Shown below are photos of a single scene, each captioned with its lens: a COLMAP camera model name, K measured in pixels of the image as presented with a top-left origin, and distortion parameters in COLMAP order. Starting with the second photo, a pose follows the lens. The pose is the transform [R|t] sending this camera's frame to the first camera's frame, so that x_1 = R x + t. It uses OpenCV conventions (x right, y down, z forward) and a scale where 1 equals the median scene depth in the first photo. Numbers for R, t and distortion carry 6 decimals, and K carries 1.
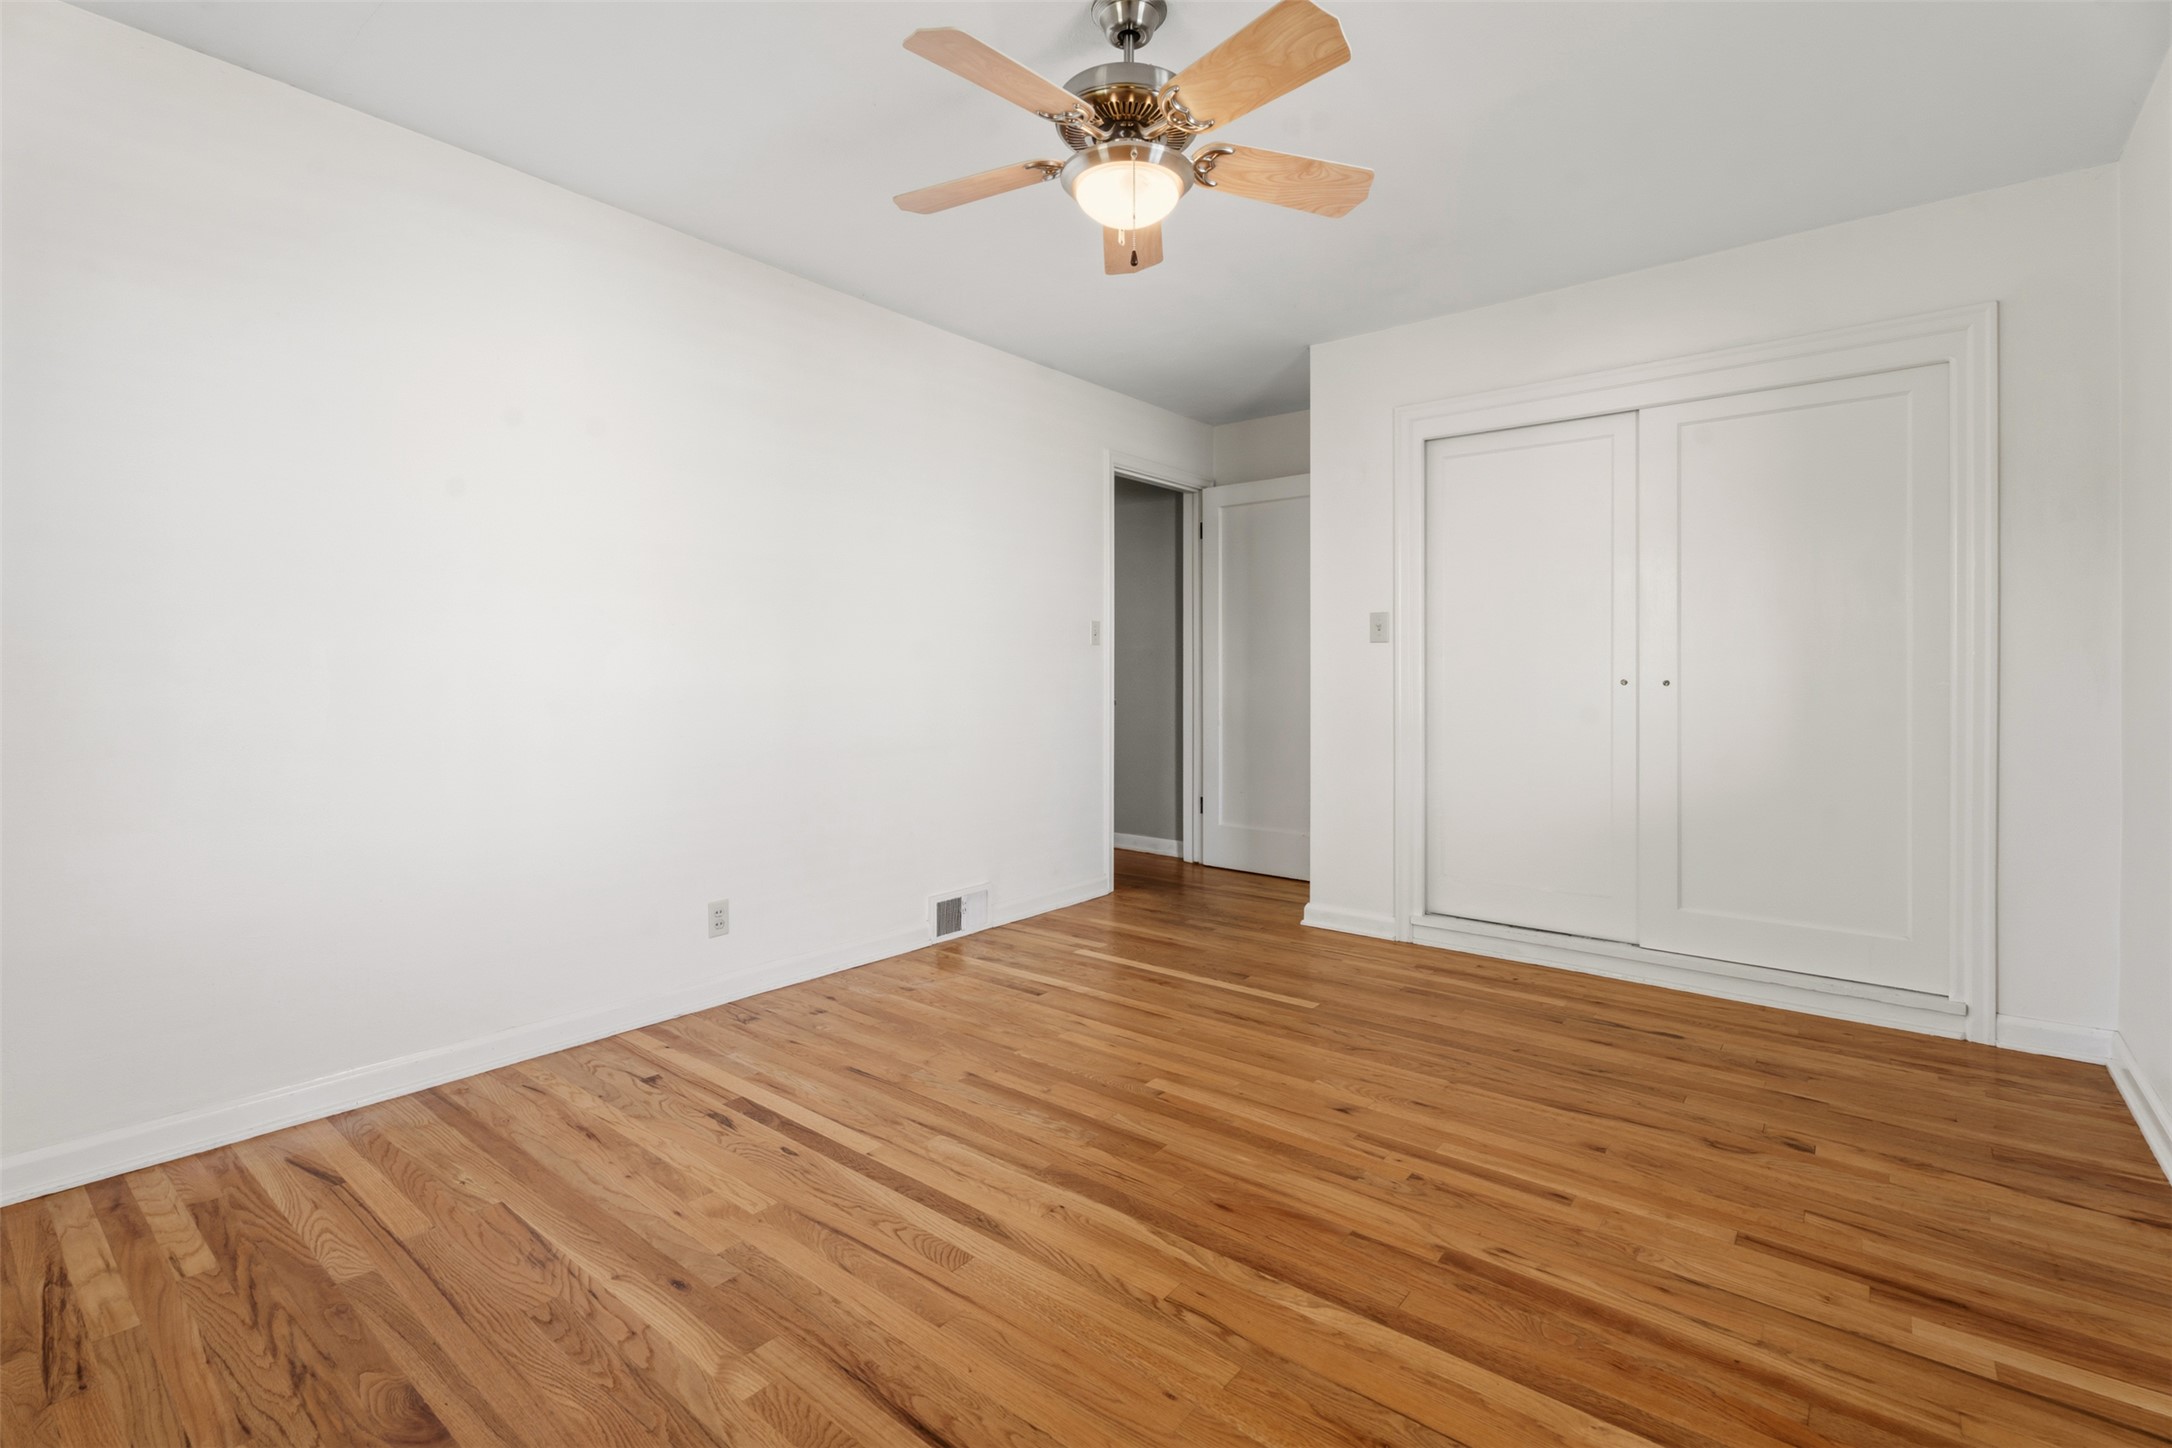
lens RADIAL K [[976.0, 0, 1098.1], [0, 976.0, 668.3], [0, 0, 1]] dist [-0.000791, -0.000206]
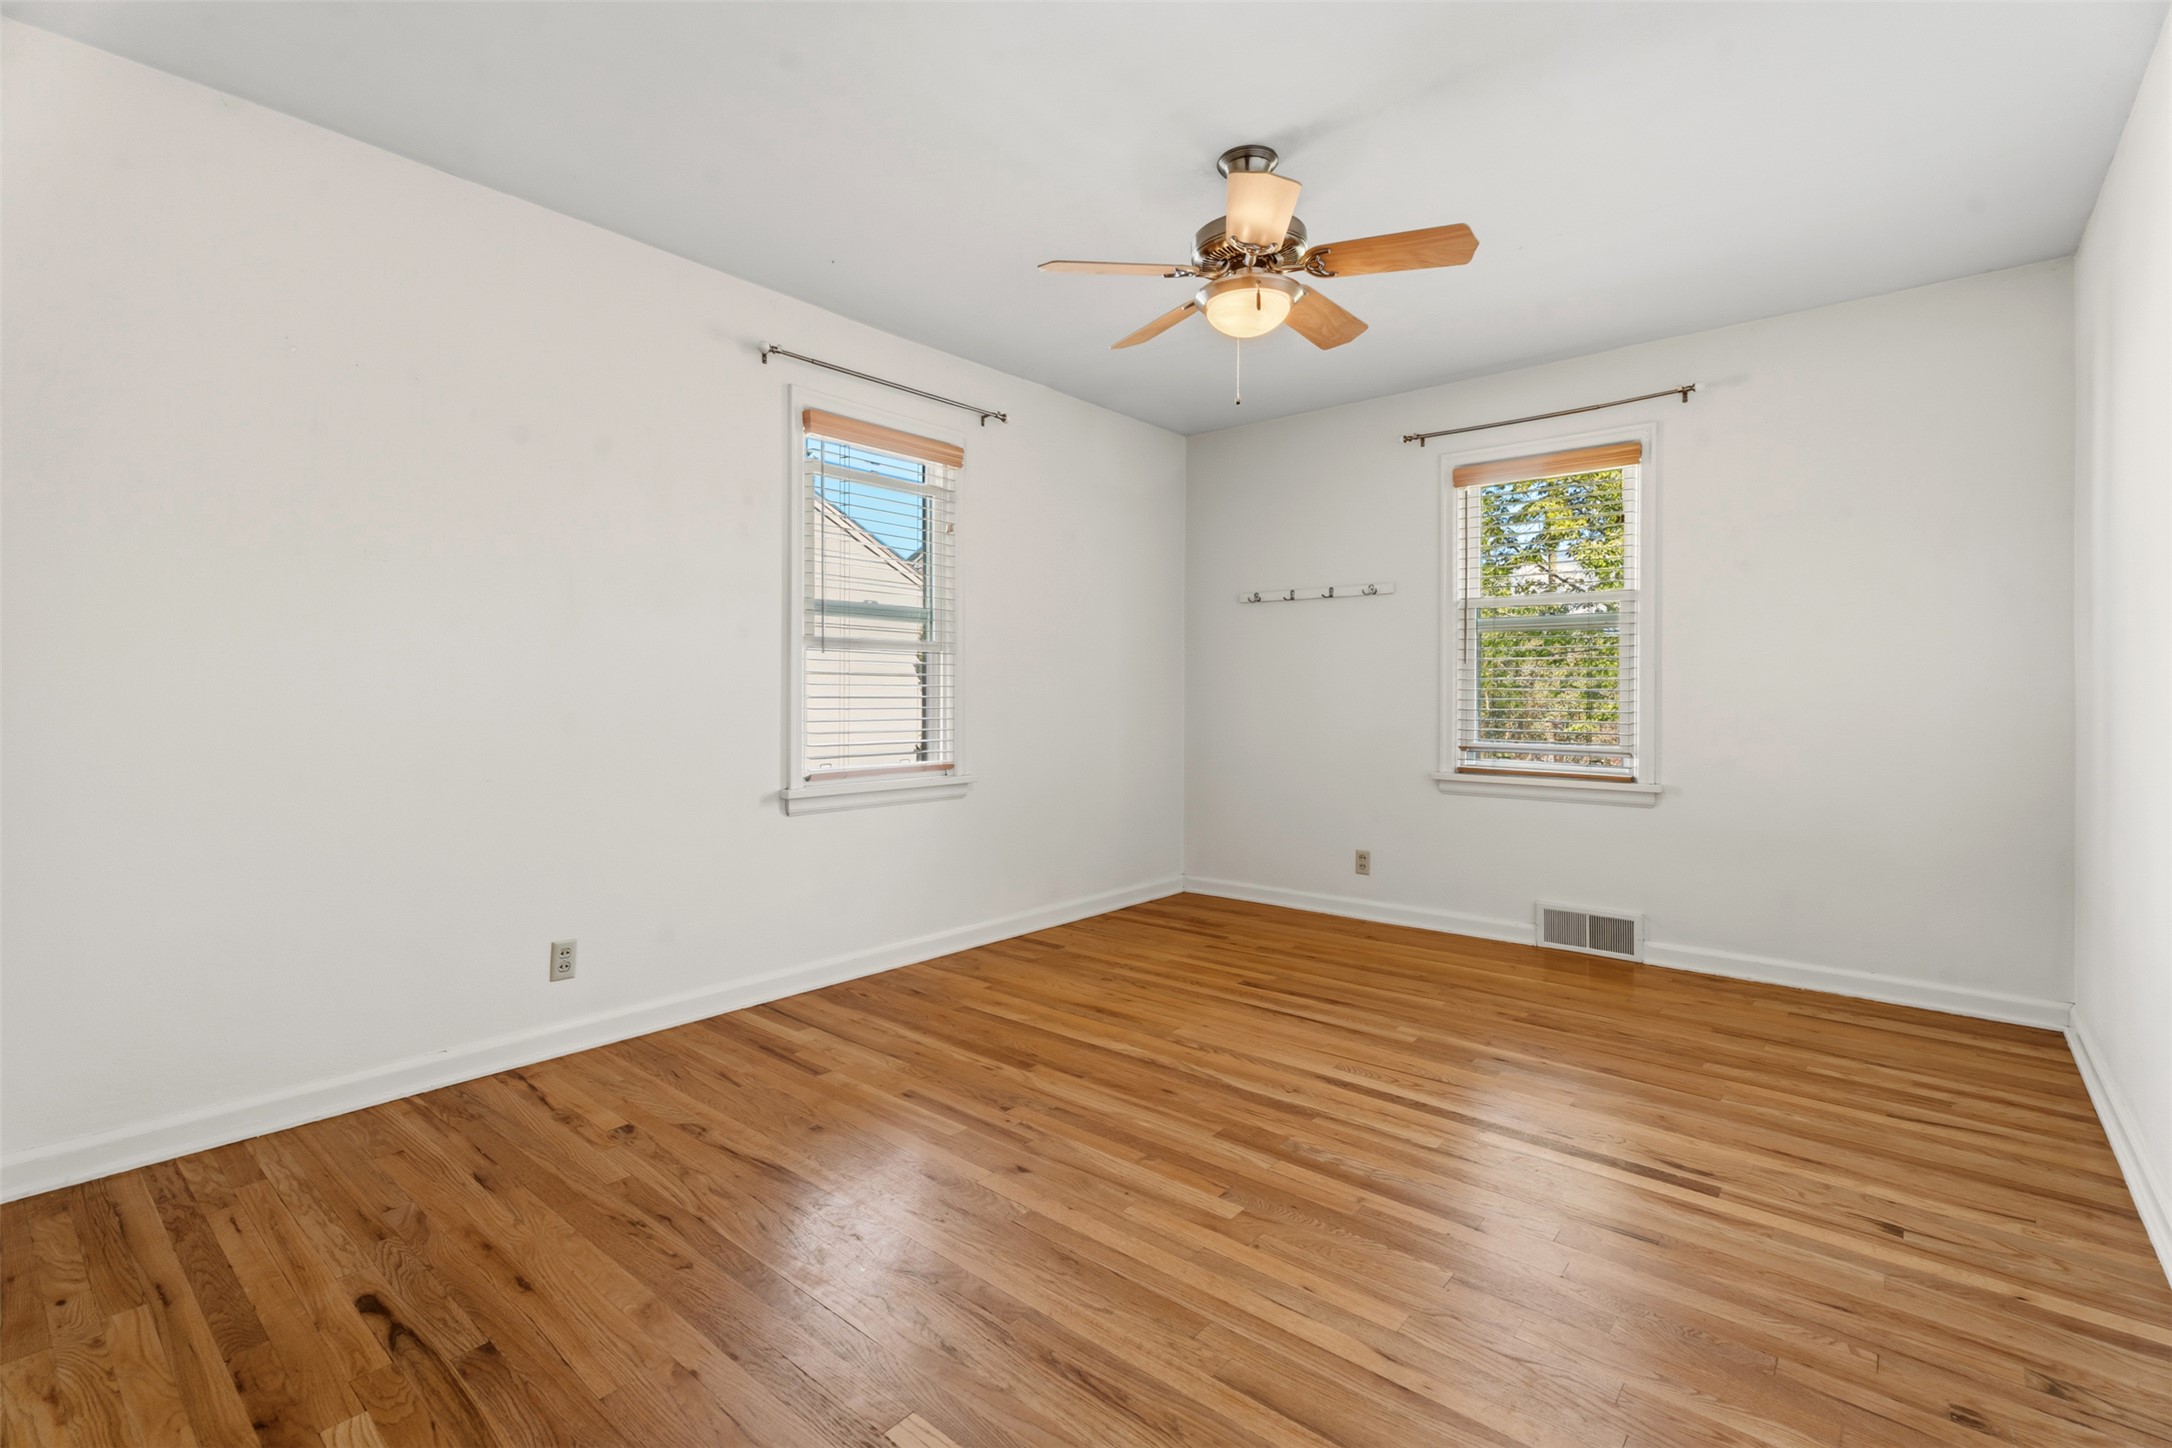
lens RADIAL K [[976.0, 0, 1086.2], [0, 976.0, 713.3], [0, 0, 1]] dist [-0.000791, -0.000206]
pose [[-0.999347, -0.005312, 0.035753, 0.186498], [-0.004721, 0.999851, 0.016591, 0.009021], [-0.035836, 0.016412, -0.999223, 2.225940]]
